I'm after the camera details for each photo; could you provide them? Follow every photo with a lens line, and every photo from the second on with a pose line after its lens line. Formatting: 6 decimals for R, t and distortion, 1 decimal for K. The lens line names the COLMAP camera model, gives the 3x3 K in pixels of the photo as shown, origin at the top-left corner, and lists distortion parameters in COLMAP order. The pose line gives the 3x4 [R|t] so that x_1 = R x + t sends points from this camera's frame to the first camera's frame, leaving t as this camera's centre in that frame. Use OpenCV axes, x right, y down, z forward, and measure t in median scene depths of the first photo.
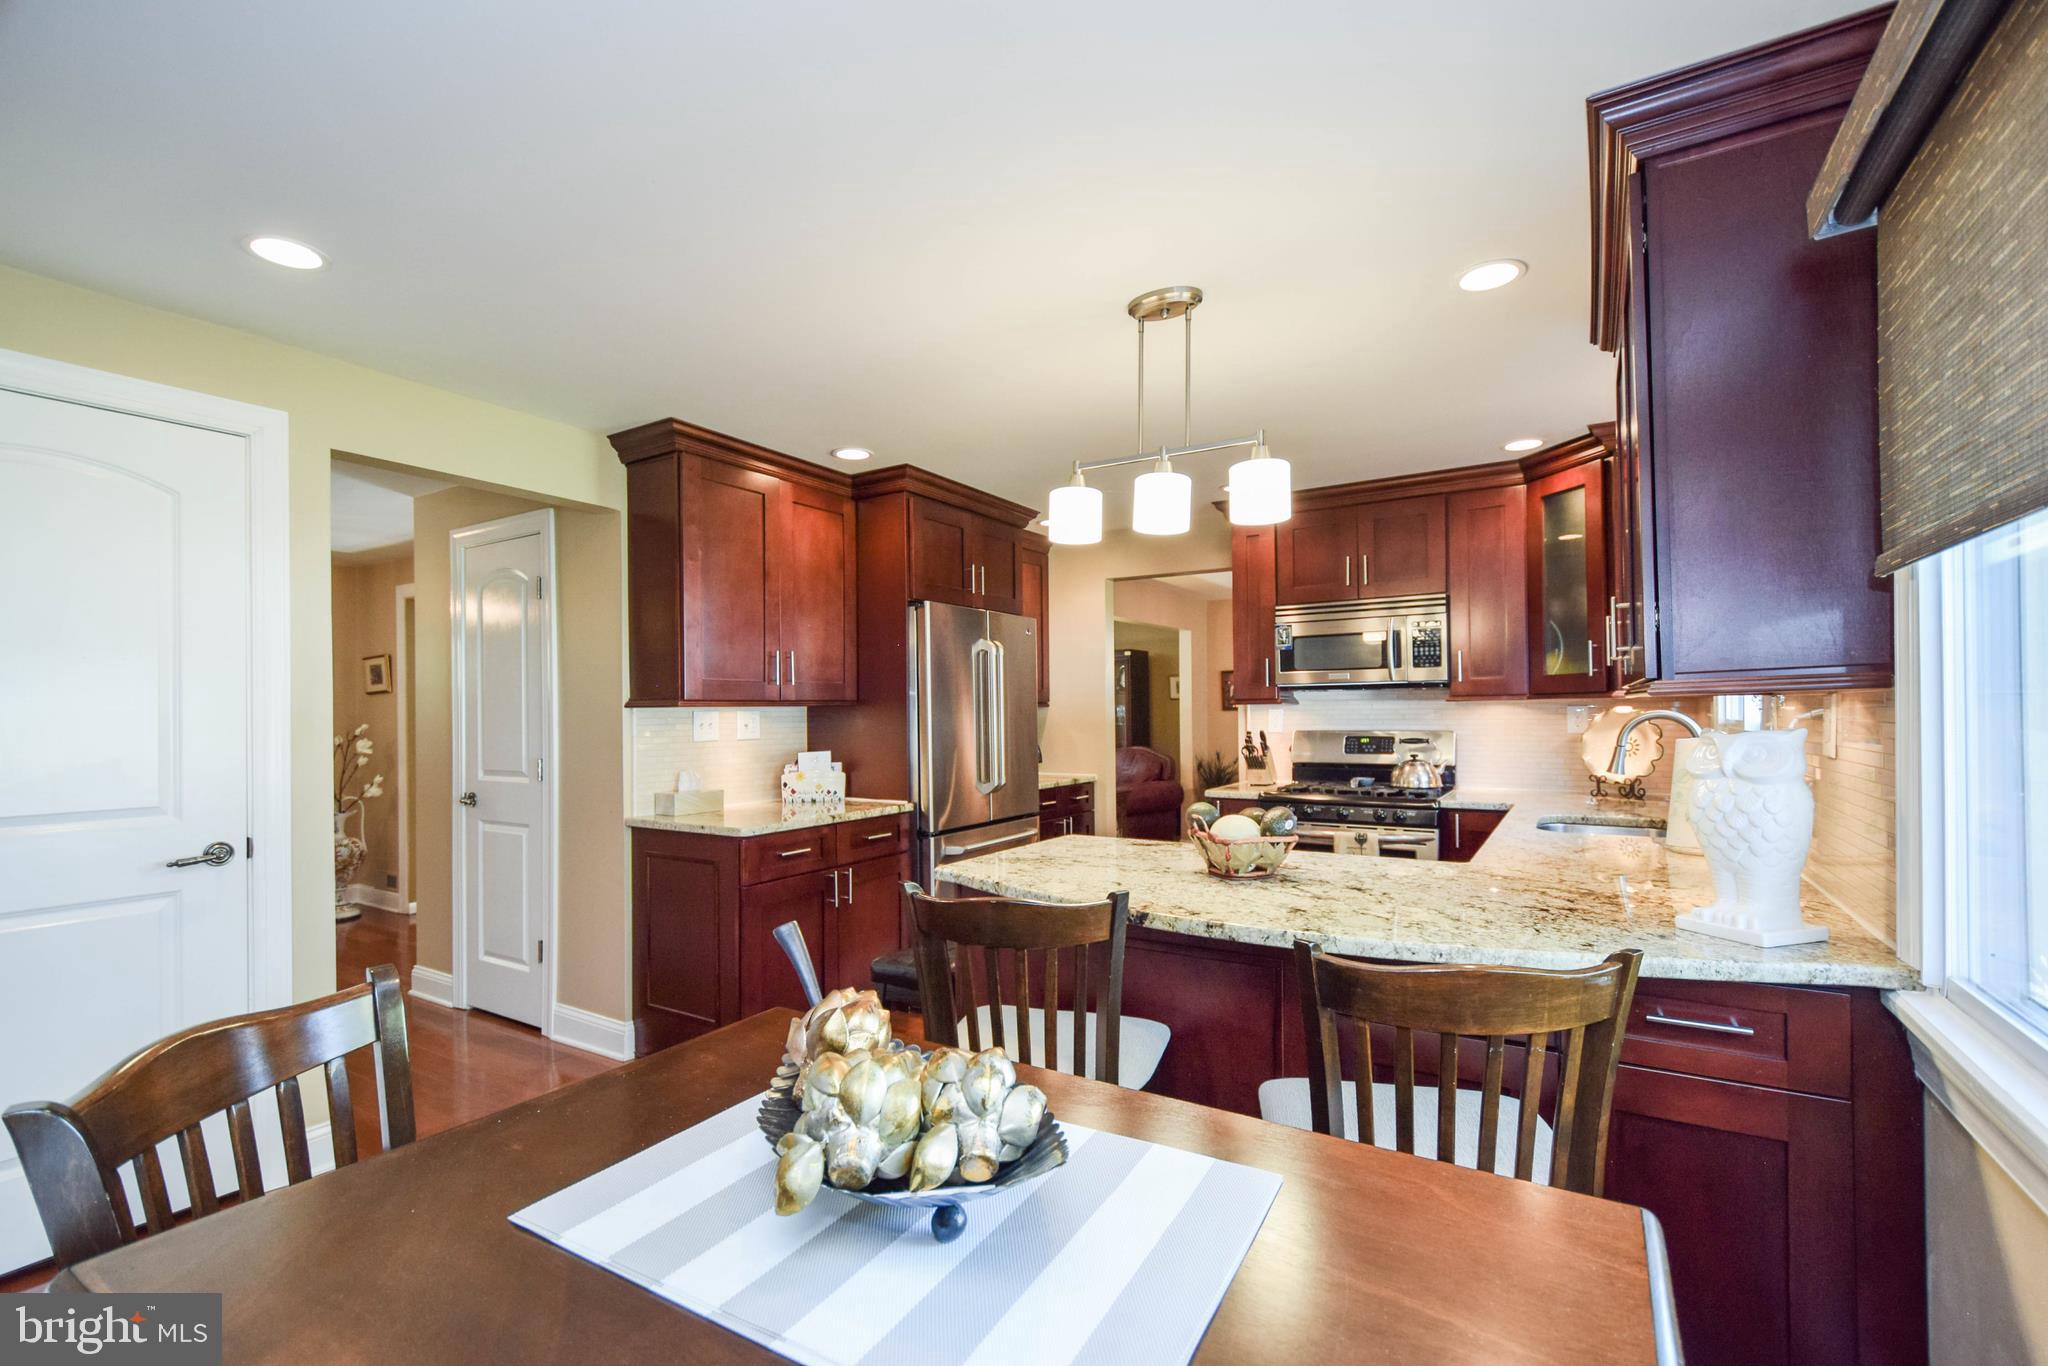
lens RADIAL K [[890.3, 0, 1025.4], [0, 890.3, 708.4], [0, 0, 1]] dist [0.019945, -0.014392]
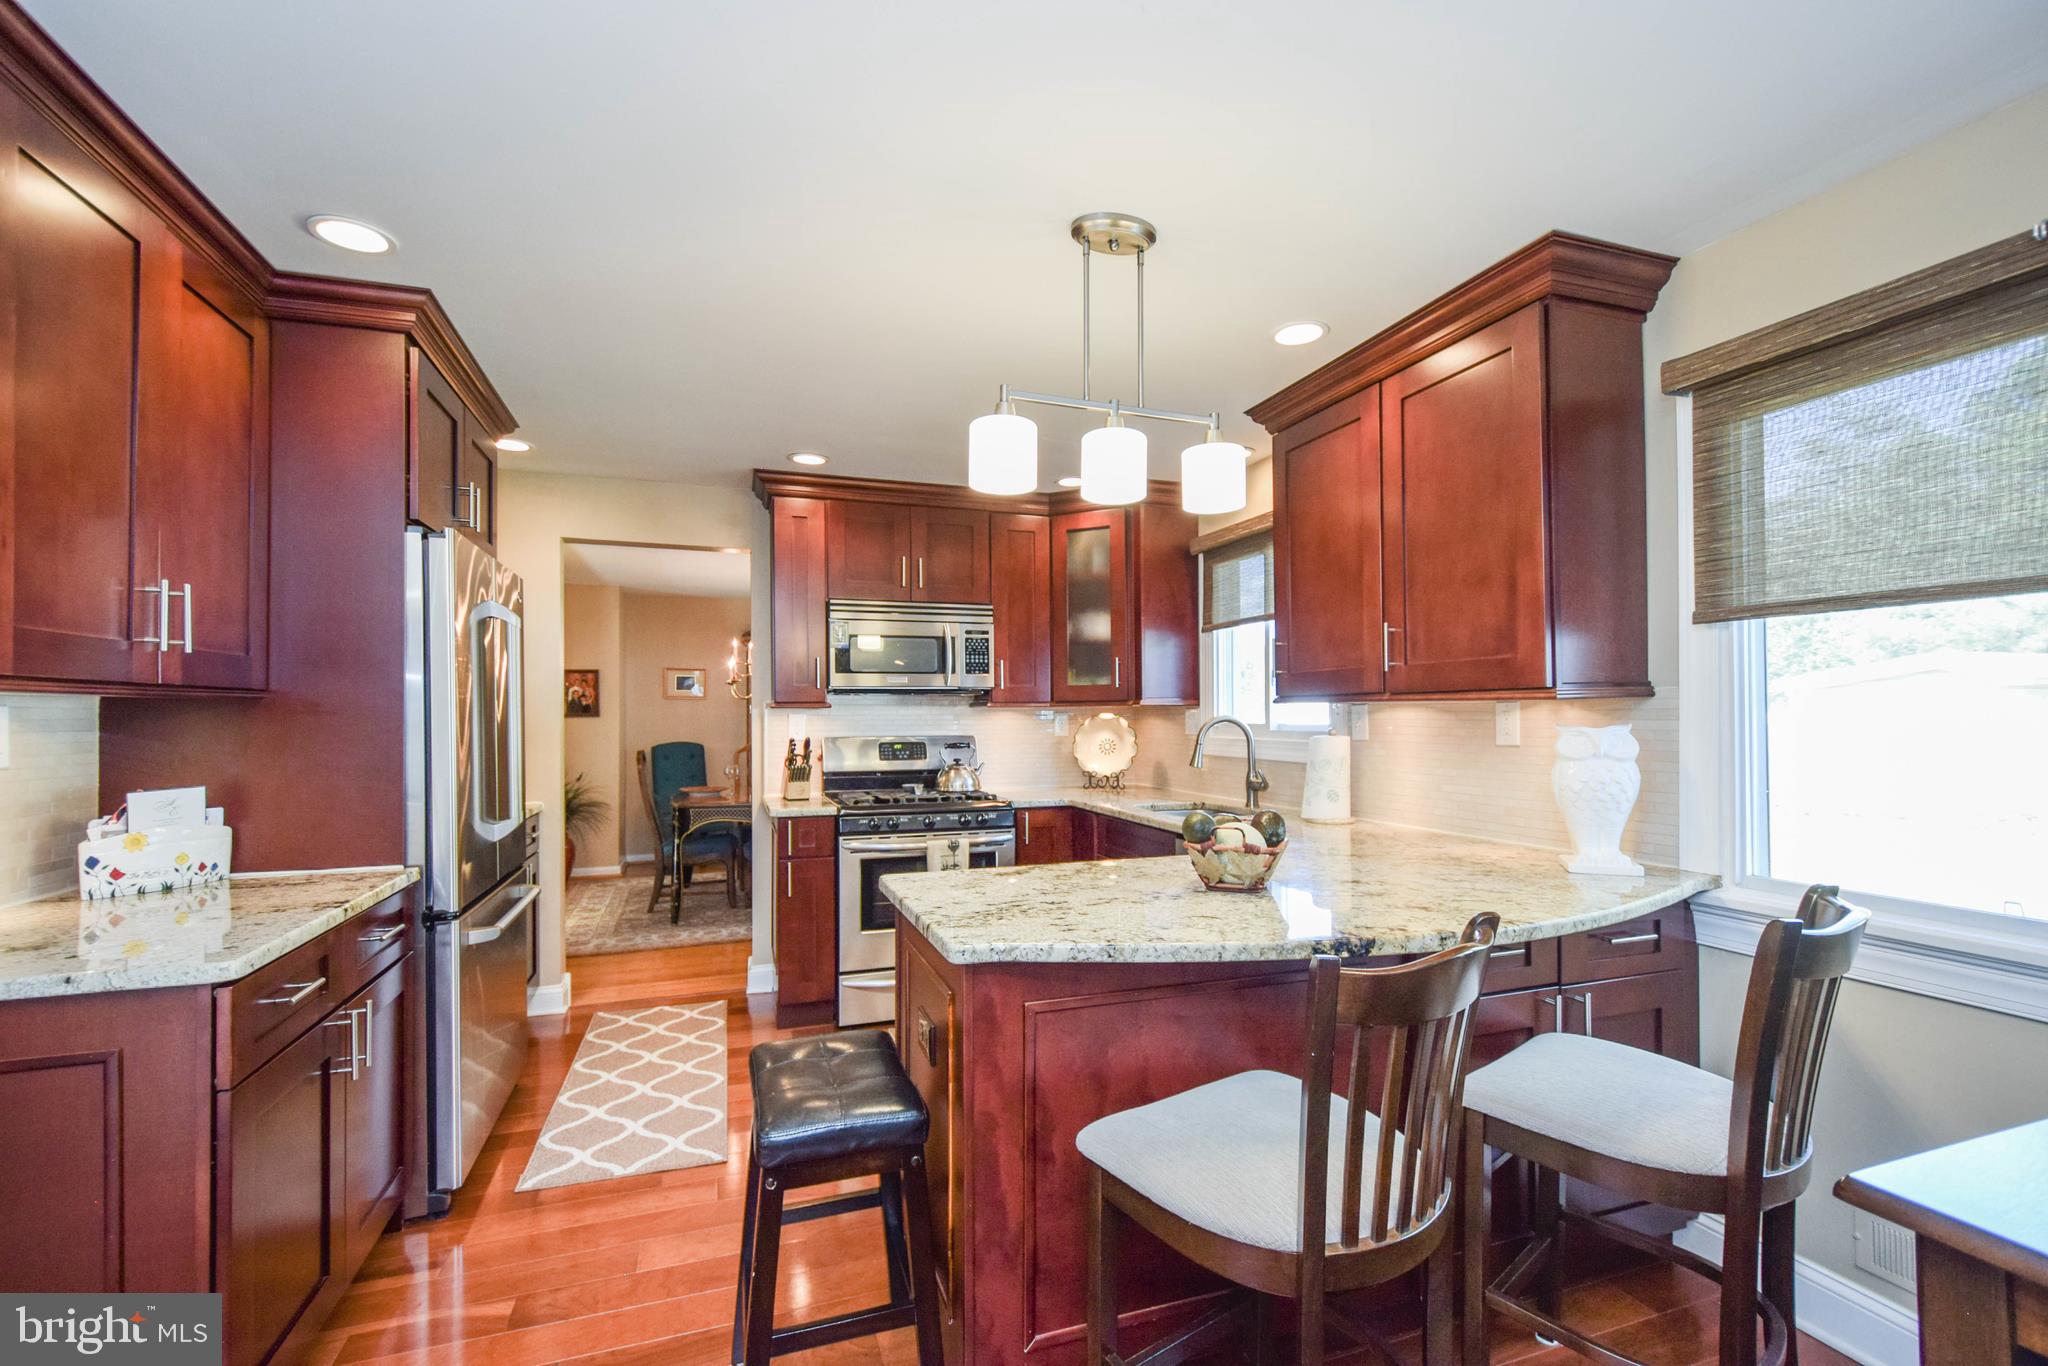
lens RADIAL K [[890.3, 0, 1025.4], [0, 890.3, 708.4], [0, 0, 1]] dist [0.019945, -0.014392]
pose [[0.626601, 0.013799, 0.779218, -0.326797], [-0.003802, 0.999885, -0.014650, 0.008780], [-0.779331, 0.006217, 0.626582, 0.311543]]
